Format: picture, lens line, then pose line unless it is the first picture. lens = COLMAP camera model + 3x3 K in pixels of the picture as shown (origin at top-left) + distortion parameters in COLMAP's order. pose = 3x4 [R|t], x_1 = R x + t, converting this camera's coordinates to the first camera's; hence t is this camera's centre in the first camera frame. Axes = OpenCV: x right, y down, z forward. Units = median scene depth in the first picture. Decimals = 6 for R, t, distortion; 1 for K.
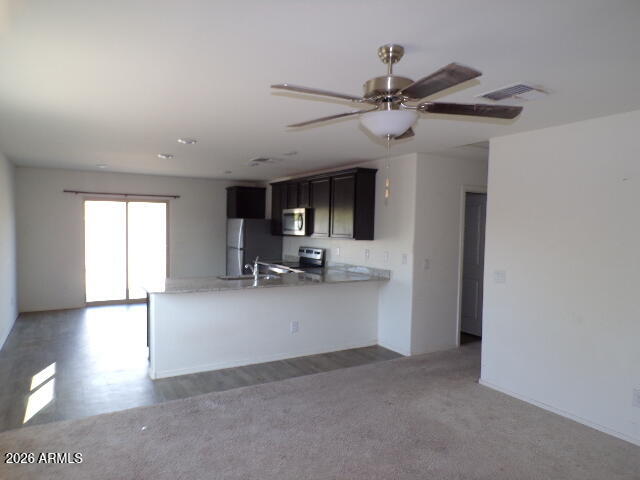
lens RADIAL K [[426.9, 0, 326.1], [0, 426.9, 242.8], [0, 0, 1]] dist [-0.006795, 0.008104]
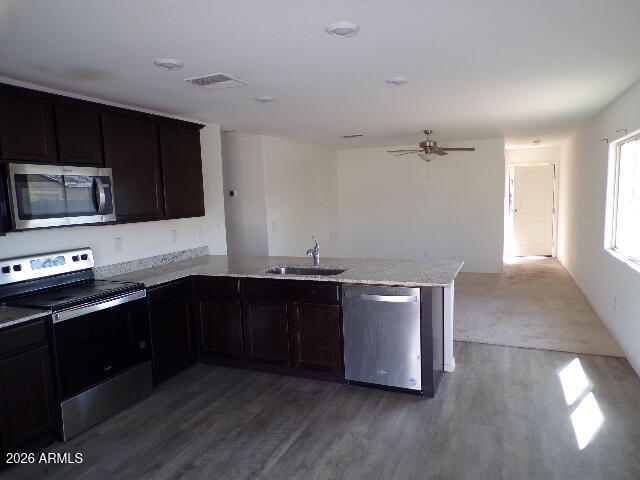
lens RADIAL K [[426.9, 0, 326.1], [0, 426.9, 242.8], [0, 0, 1]] dist [-0.006795, 0.008104]
pose [[-0.577730, -0.089813, 0.811272, -0.890719], [0.059202, 0.986699, 0.151394, -0.078612], [-0.814078, 0.135494, -0.564728, 1.577505]]
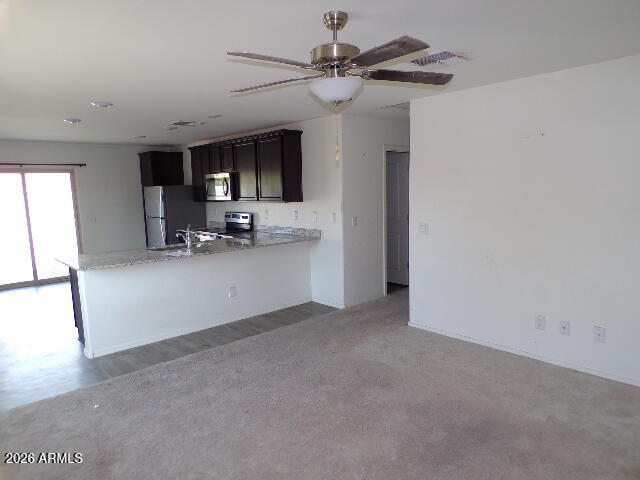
lens RADIAL K [[426.9, 0, 326.1], [0, 426.9, 242.8], [0, 0, 1]] dist [-0.006795, 0.008104]
pose [[0.977676, -0.072200, 0.197326, -0.055090], [0.053965, 0.993890, 0.096284, -0.003926], [-0.203072, -0.083486, 0.975598, -0.024508]]
